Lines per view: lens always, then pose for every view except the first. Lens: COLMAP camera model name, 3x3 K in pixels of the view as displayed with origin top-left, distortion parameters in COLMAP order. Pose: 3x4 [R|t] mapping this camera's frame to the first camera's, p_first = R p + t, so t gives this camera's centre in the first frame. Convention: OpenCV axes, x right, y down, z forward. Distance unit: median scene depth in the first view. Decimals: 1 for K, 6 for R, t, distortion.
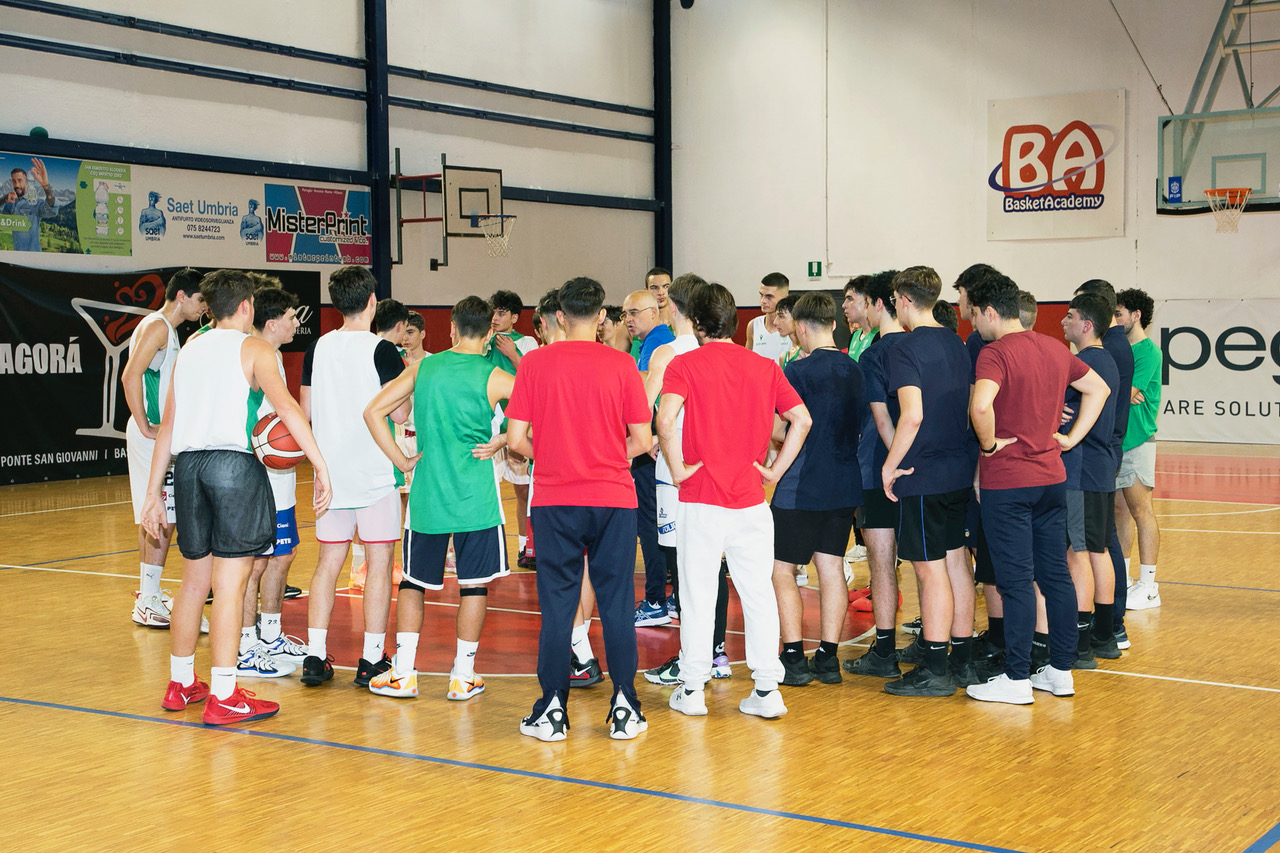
lens RADIAL K [[1836.4, 0, 640.9], [0, 1836.4, 395.3], [0, 0, 1]] dist [0.134109, 0.010205]
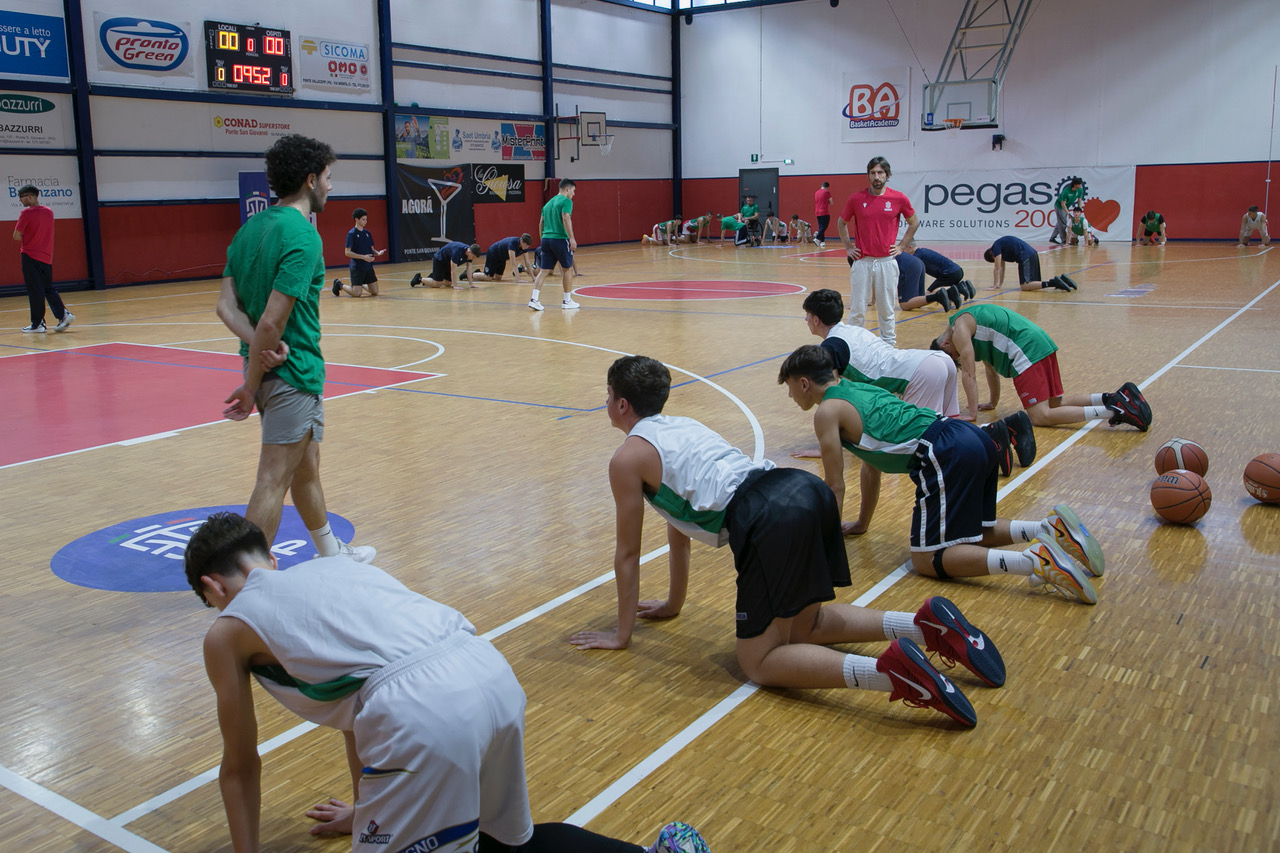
lens RADIAL K [[1162.6, 0, 569.5], [0, 1162.6, 368.0], [0, 0, 1]] dist [-0.010224, 0.076321]
pose [[0.999118, -0.009707, -0.040848, -0.073858], [0.014225, 0.993629, 0.111797, 0.017996], [0.039503, -0.112279, 0.992891, -0.370719]]
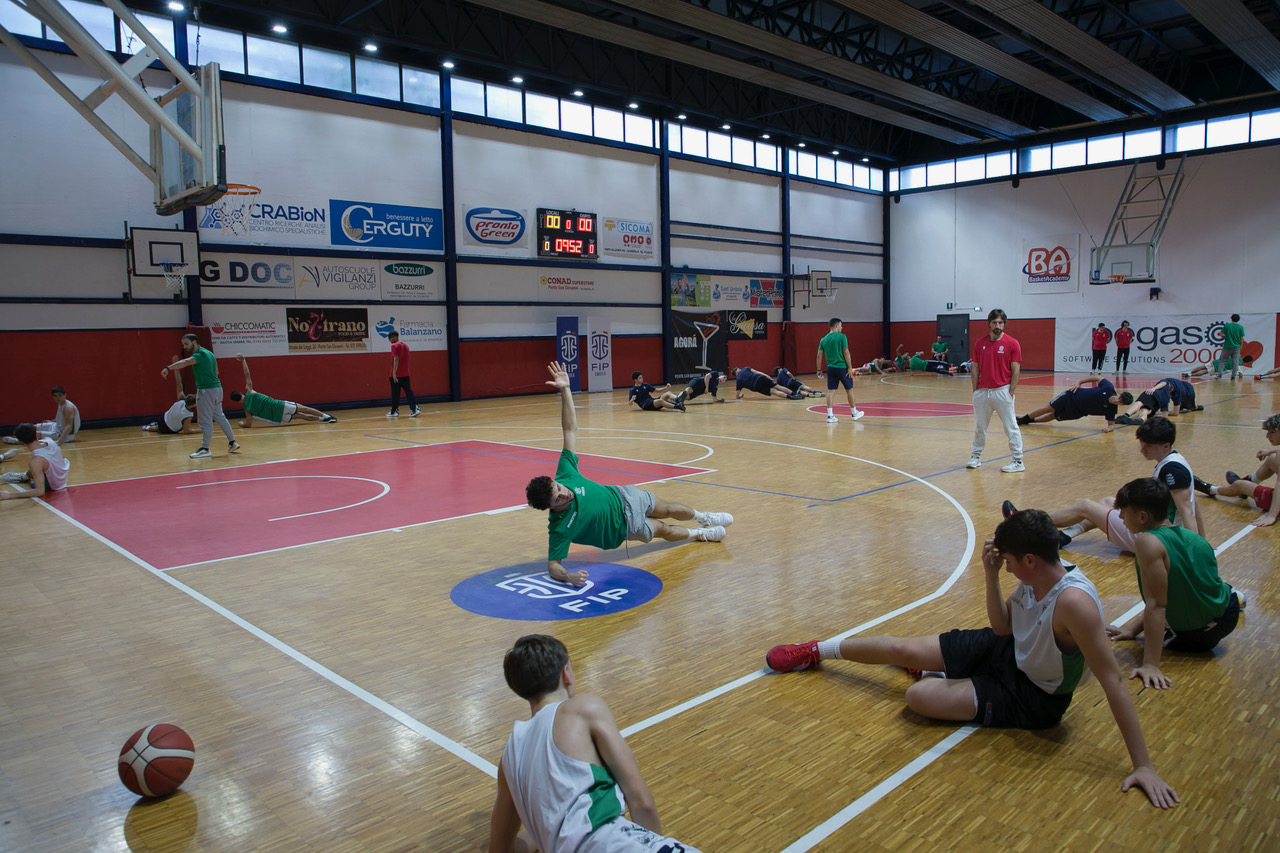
lens RADIAL K [[899.4, 0, 639.3], [0, 899.4, 412.6], [0, 0, 1]] dist [-0.053889, 0.041050]
pose [[0.977745, 0.006003, -0.209712, -0.083003], [0.004678, 0.998718, 0.050400, 0.017615], [0.209746, -0.050259, 0.976463, -0.379645]]
